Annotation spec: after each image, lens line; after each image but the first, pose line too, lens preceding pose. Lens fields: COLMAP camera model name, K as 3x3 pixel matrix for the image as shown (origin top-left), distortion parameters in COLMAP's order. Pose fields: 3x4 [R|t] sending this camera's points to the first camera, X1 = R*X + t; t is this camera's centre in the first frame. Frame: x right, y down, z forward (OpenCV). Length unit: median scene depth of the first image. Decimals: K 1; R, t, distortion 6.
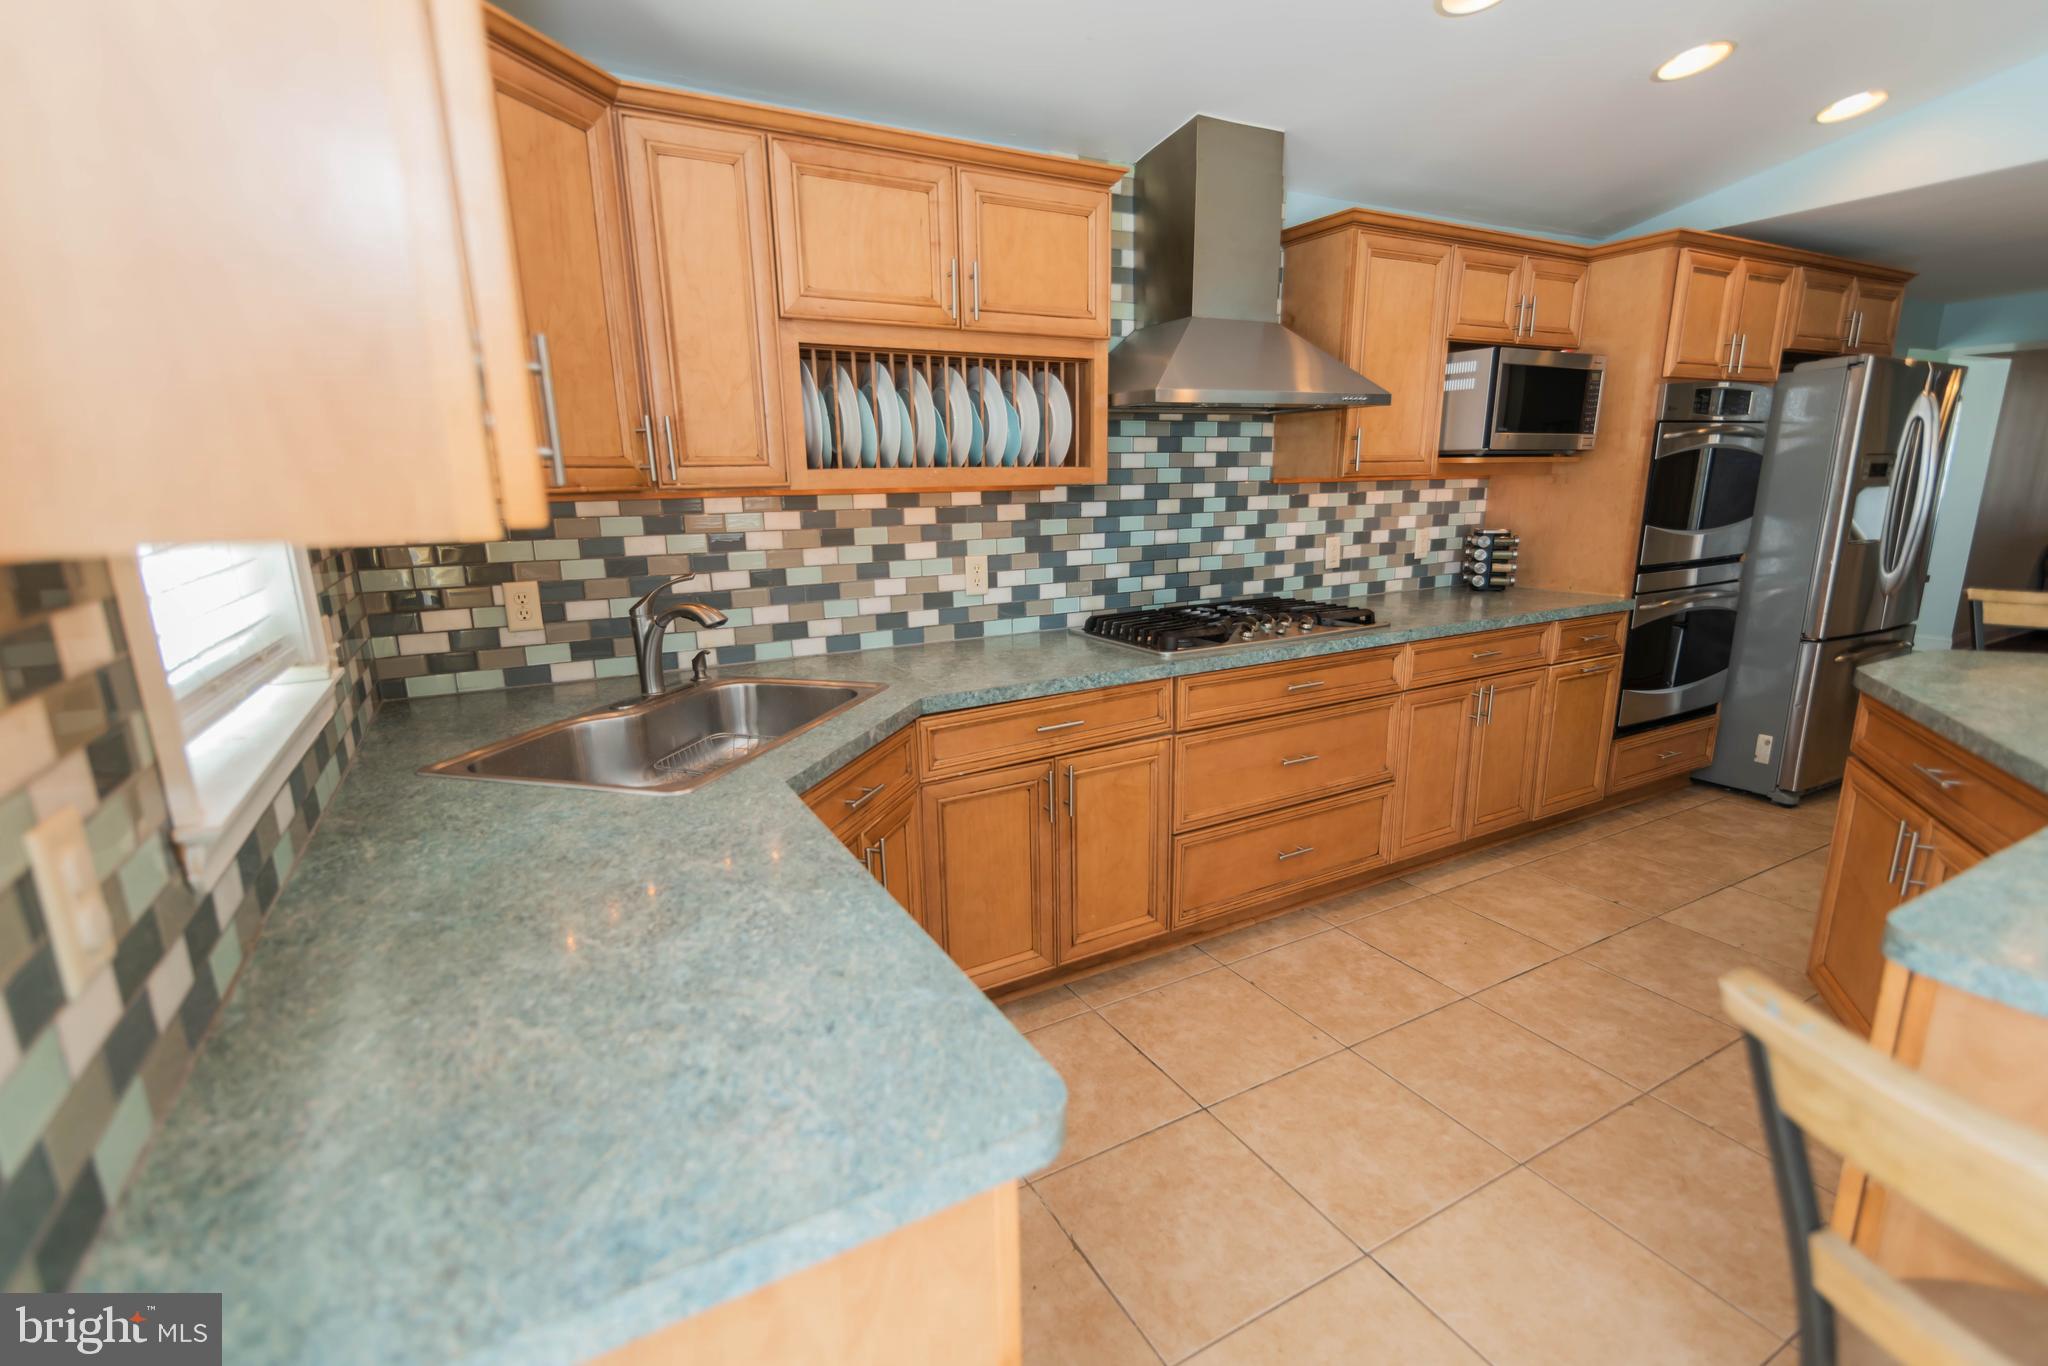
lens RADIAL K [[927.1, 0, 1019.0], [0, 927.1, 692.3], [0, 0, 1]] dist [0.017033, -0.003892]
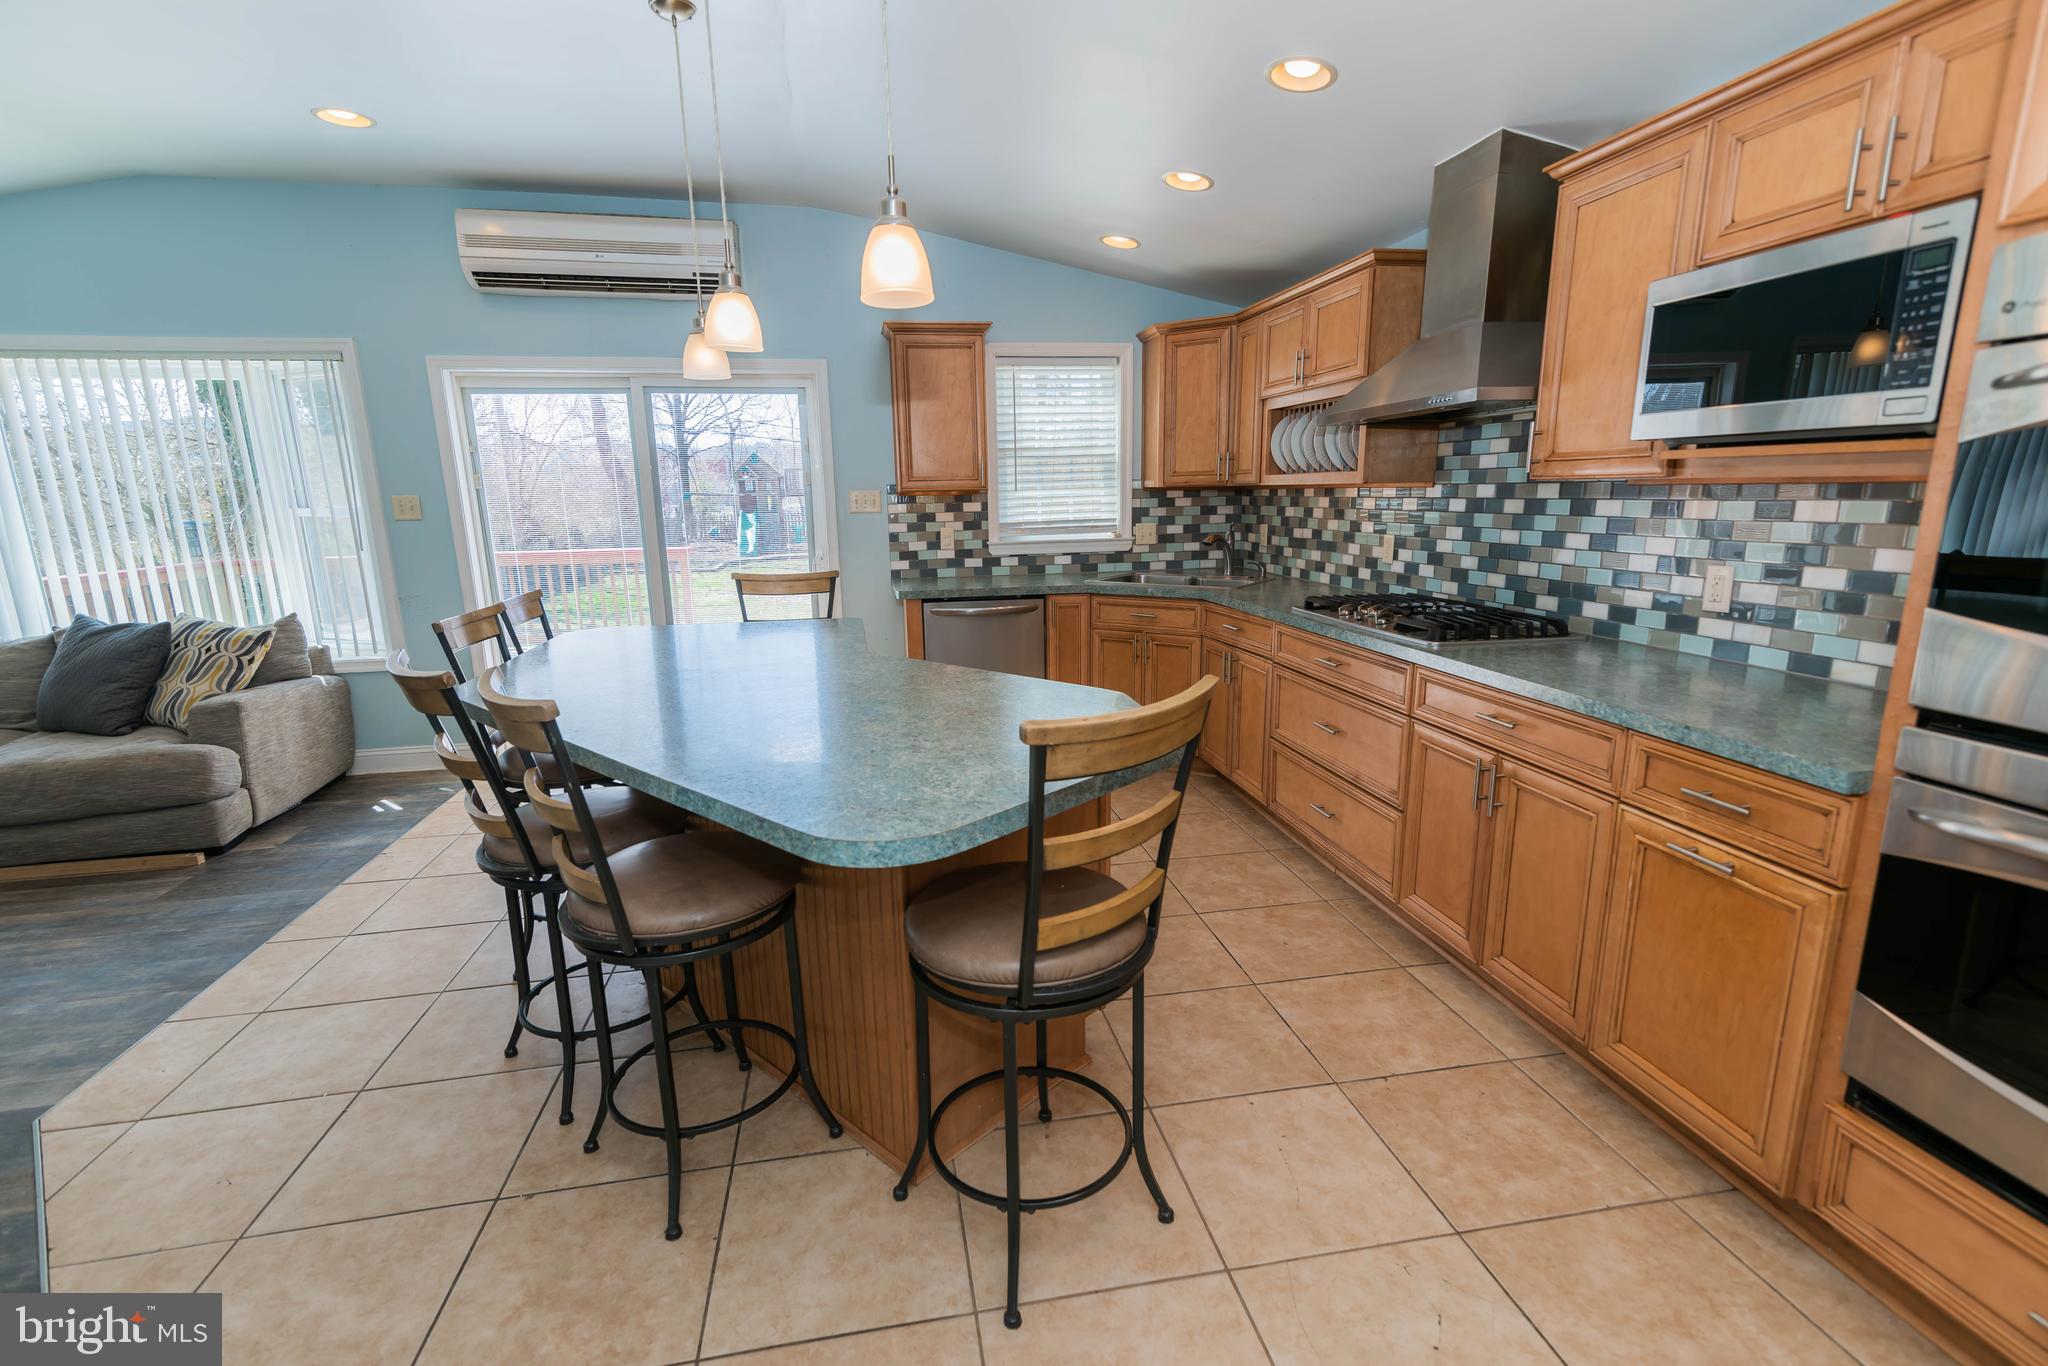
lens RADIAL K [[927.1, 0, 1023.7], [0, 927.1, 688.8], [0, 0, 1]] dist [0.017033, -0.003892]
pose [[-0.321287, 0.219813, -0.921117, 1.366982], [-0.195566, 0.936318, 0.291654, -0.217698], [0.926568, 0.273844, -0.257839, 0.872739]]
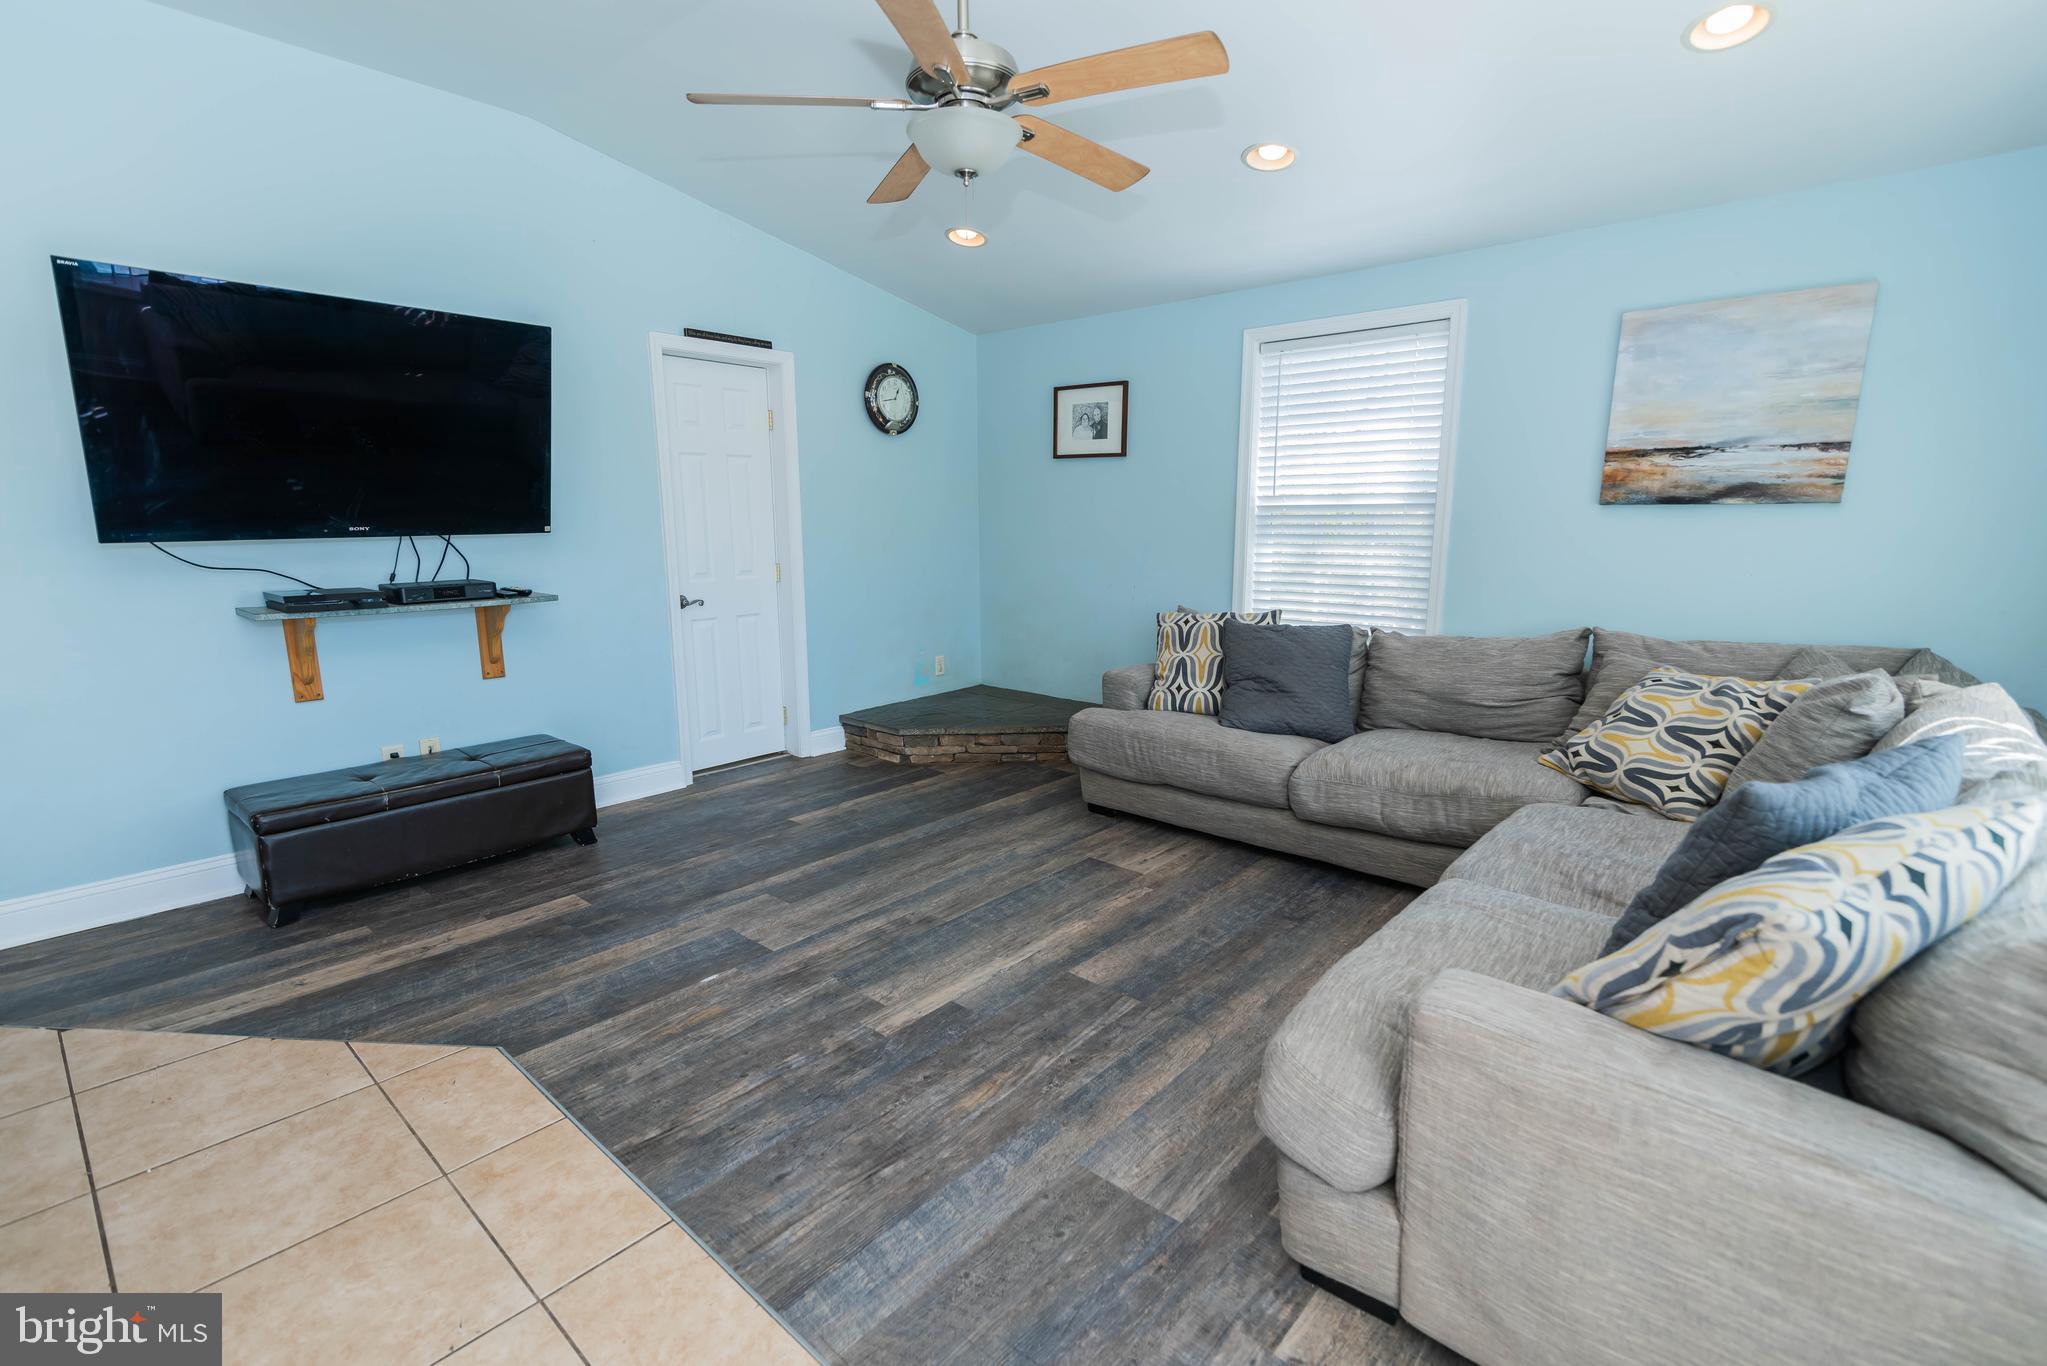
lens RADIAL K [[926.7, 0, 1026.9], [0, 926.7, 694.6], [0, 0, 1]] dist [0.017033, -0.003892]
pose [[-0.332190, -0.168758, 0.927993, 0.212229], [0.224425, 0.941466, 0.251544, 0.089942], [-0.916124, 0.291826, -0.274872, -0.200996]]
